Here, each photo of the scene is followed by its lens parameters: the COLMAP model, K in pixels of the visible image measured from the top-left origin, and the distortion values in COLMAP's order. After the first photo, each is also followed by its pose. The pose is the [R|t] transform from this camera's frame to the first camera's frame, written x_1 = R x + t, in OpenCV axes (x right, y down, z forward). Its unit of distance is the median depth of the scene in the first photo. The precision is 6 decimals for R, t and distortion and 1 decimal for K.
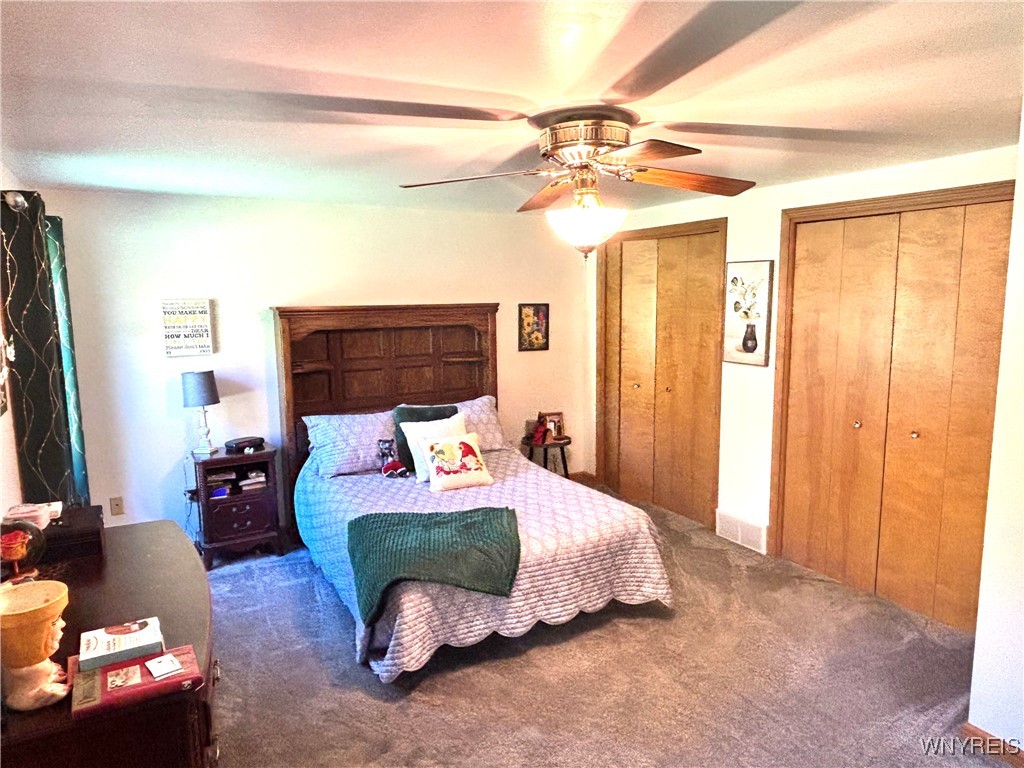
lens RADIAL K [[671.4, 0, 512.0], [0, 671.4, 384.0], [0, 0, 1]] dist [-0.000606, -0.000833]
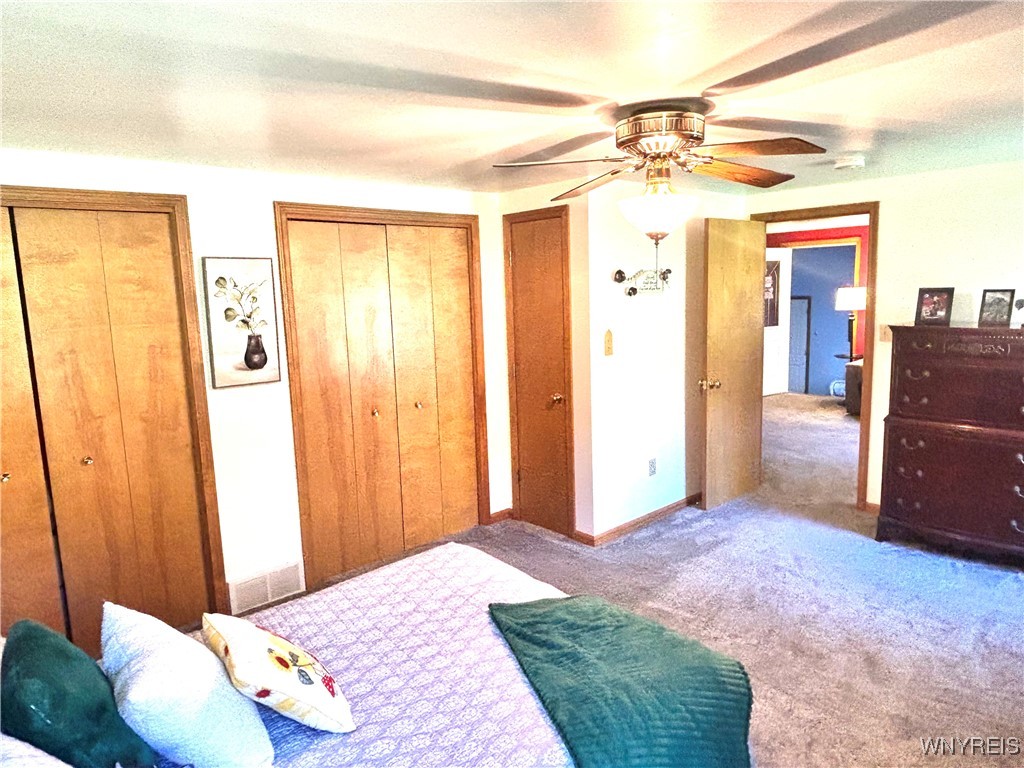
lens RADIAL K [[658.6, 0, 512.0], [0, 658.6, 384.0], [0, 0, 1]] dist [0.000805, 0.000509]
pose [[-0.257302, -0.118591, 0.959027, -0.533697], [0.166591, 0.972138, 0.164908, -0.117301], [-0.951863, 0.202196, -0.230377, 0.952542]]
